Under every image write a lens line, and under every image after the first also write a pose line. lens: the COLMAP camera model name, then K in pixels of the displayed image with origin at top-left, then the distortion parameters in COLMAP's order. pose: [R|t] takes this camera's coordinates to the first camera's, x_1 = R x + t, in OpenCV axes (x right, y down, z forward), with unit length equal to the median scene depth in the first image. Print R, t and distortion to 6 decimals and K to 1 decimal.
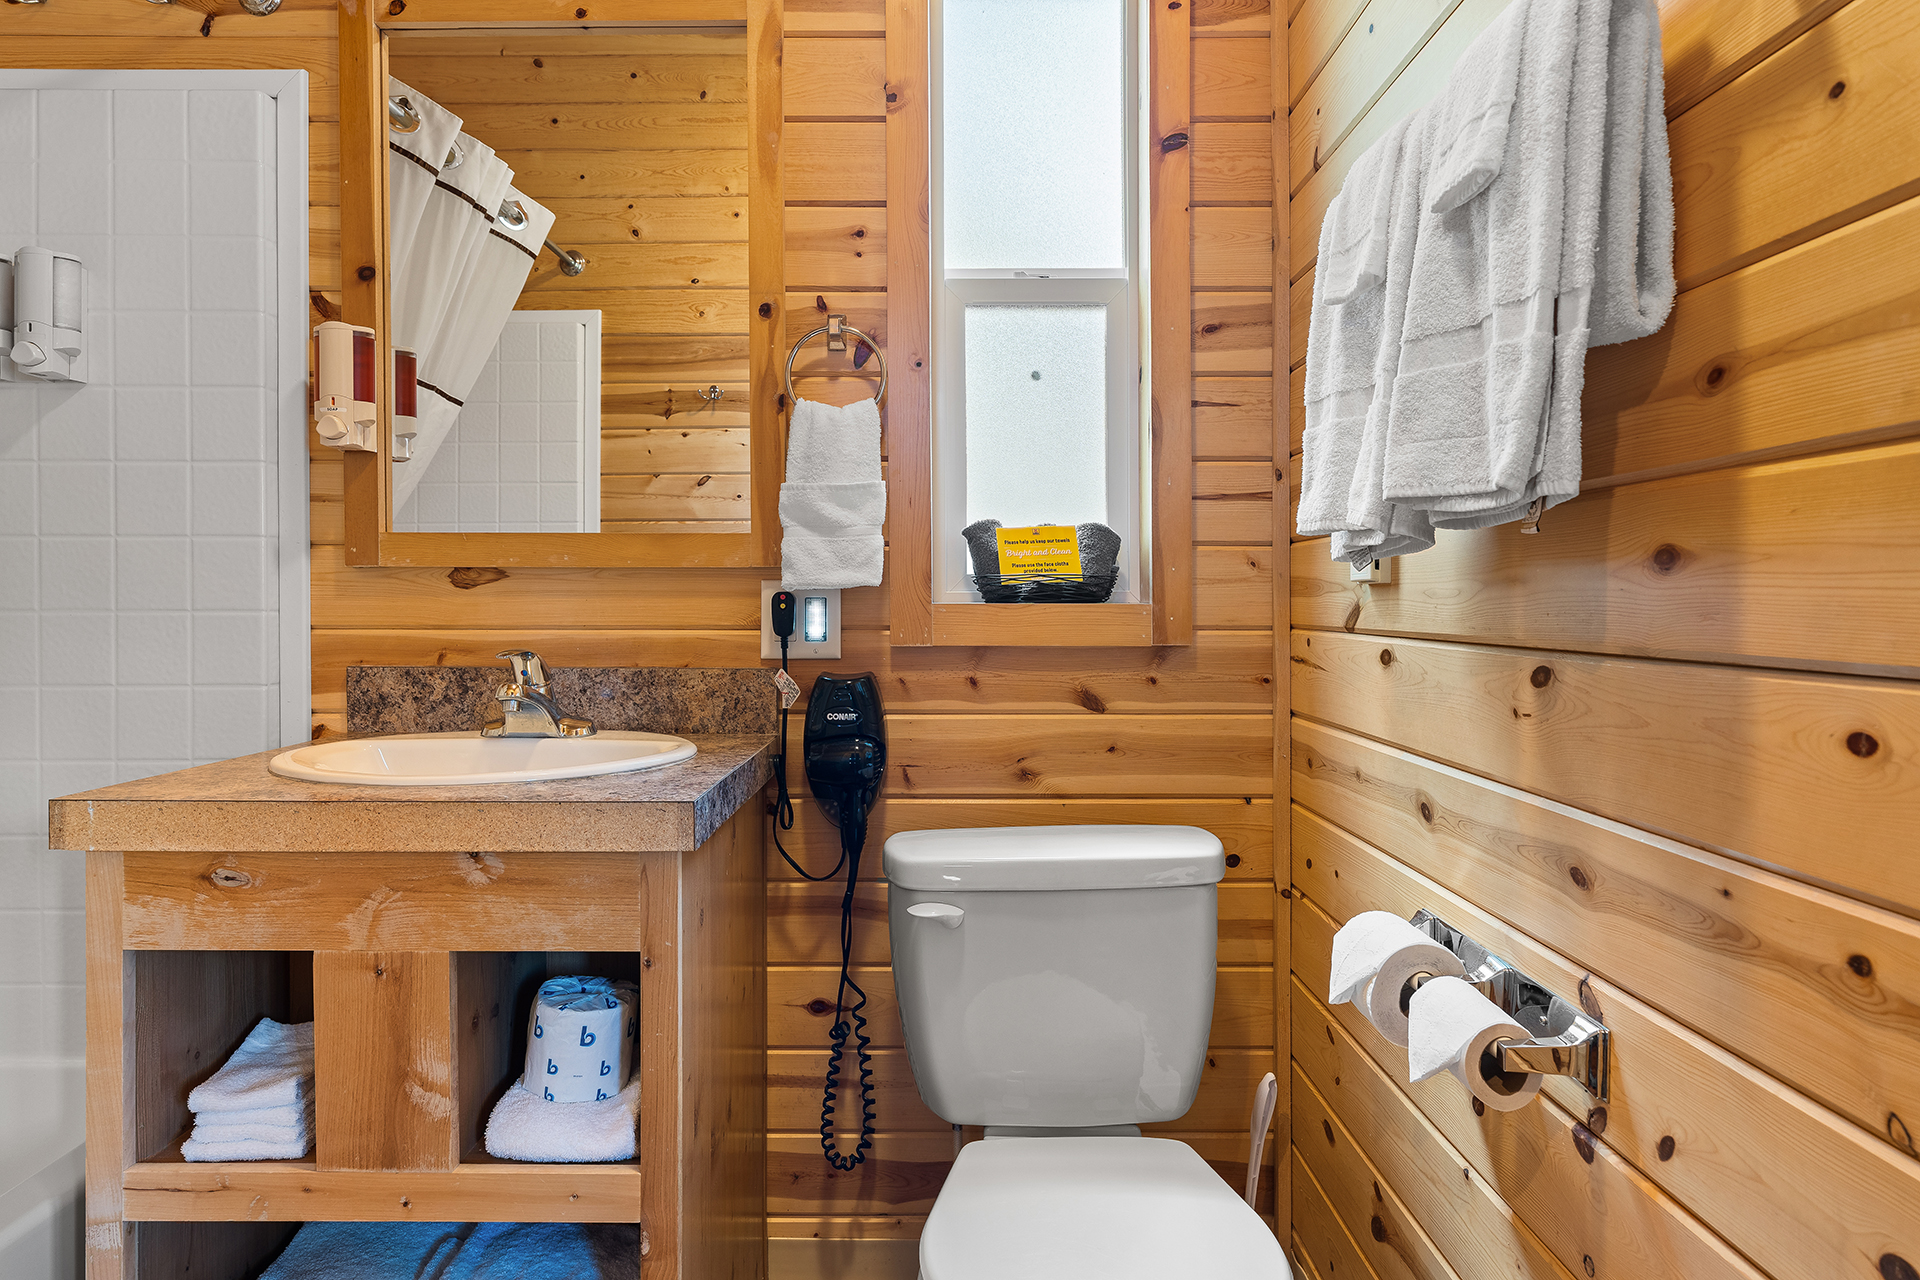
lens RADIAL K [[1080.1, 0, 961.5], [0, 1080.1, 603.3], [0, 0, 1]] dist [-0.004142, -0.000391]
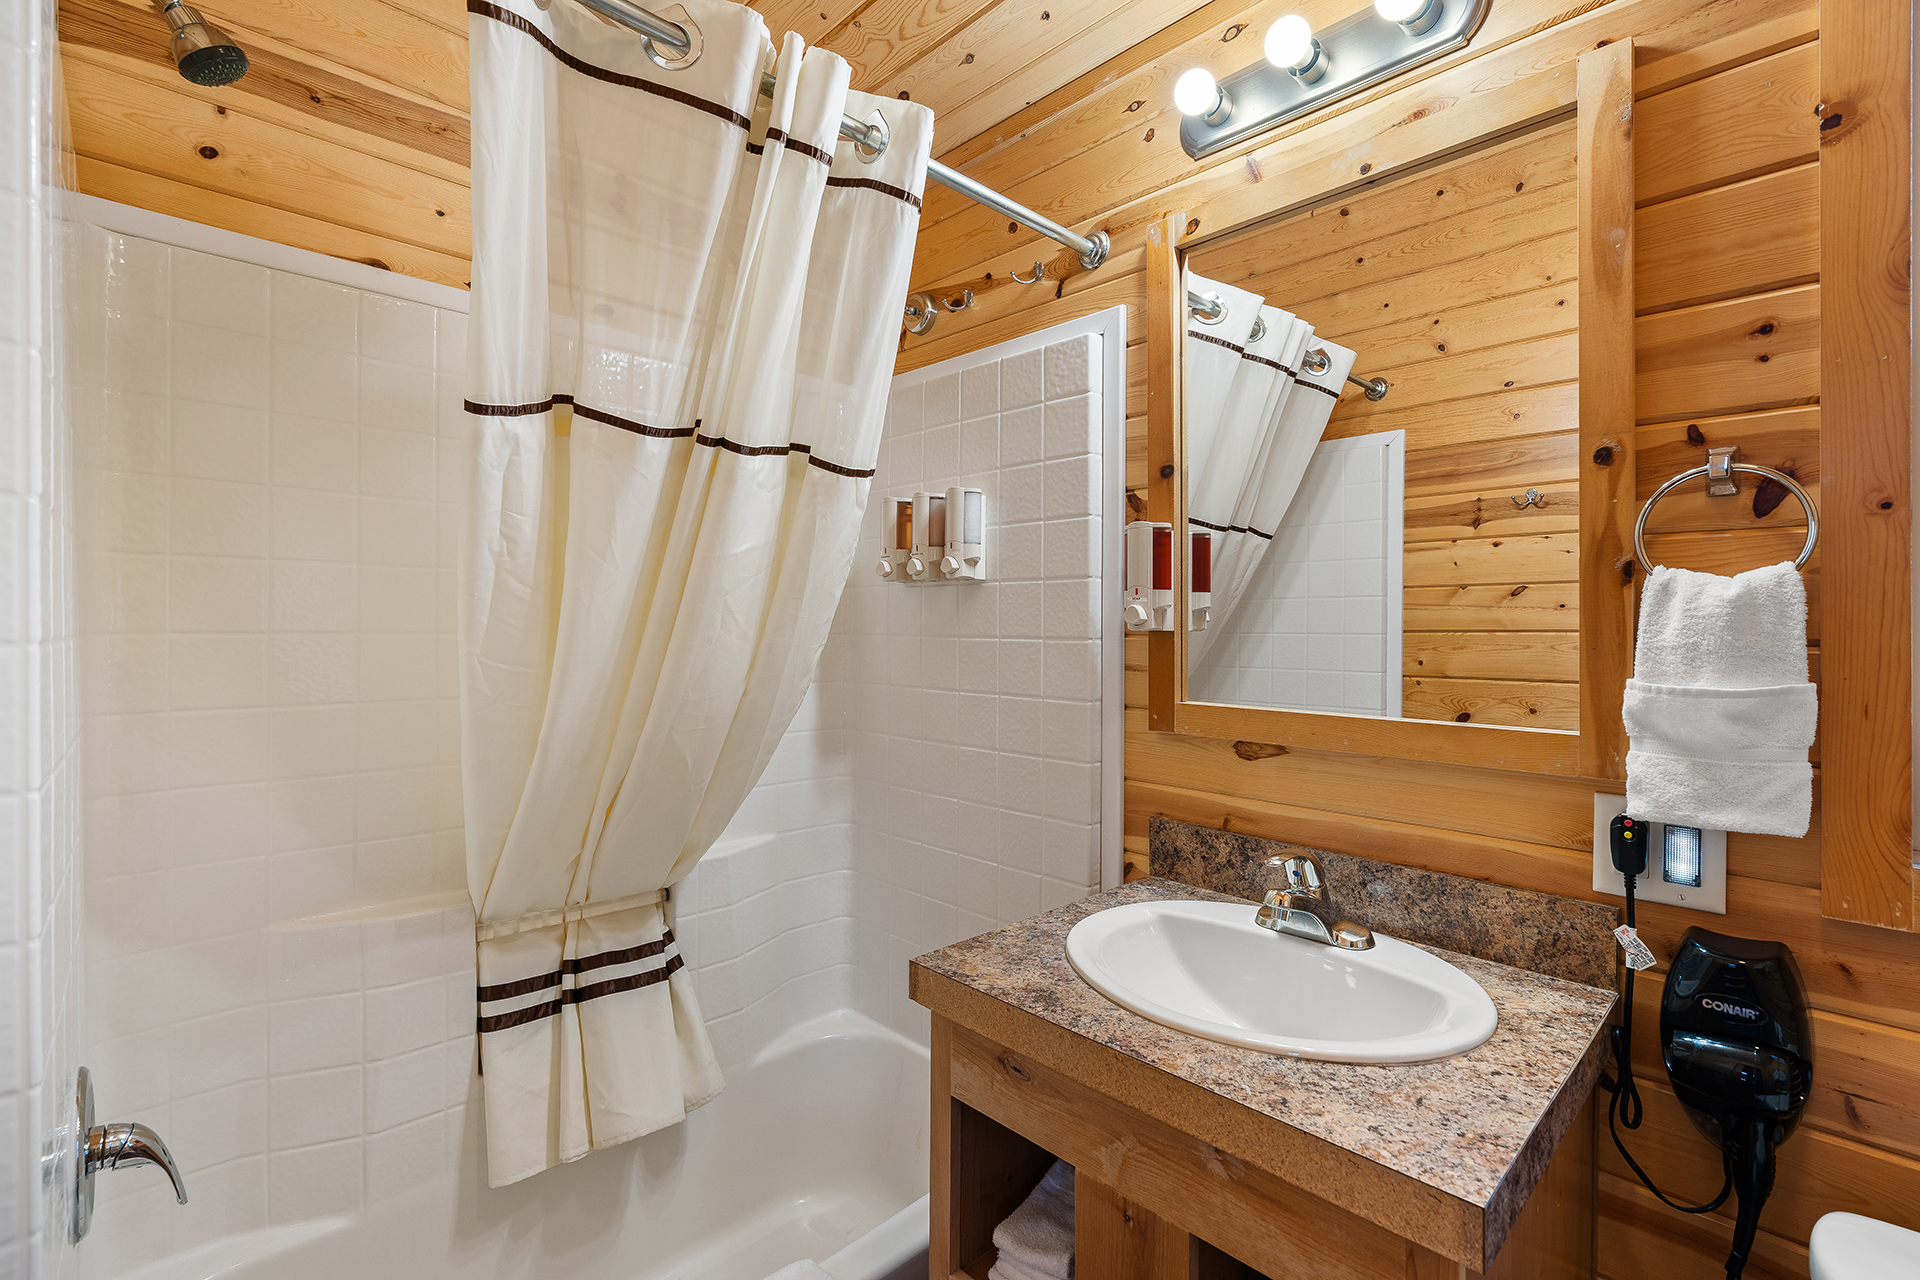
lens RADIAL K [[863.0, 0, 957.7], [0, 863.0, 620.8], [0, 0, 1]] dist [-0.007243, 0.001635]
pose [[0.685242, 0.004387, -0.728302, -0.046426], [-0.012197, 0.999911, -0.005453, -0.140612], [0.728213, 0.012620, 0.685234, 0.225032]]
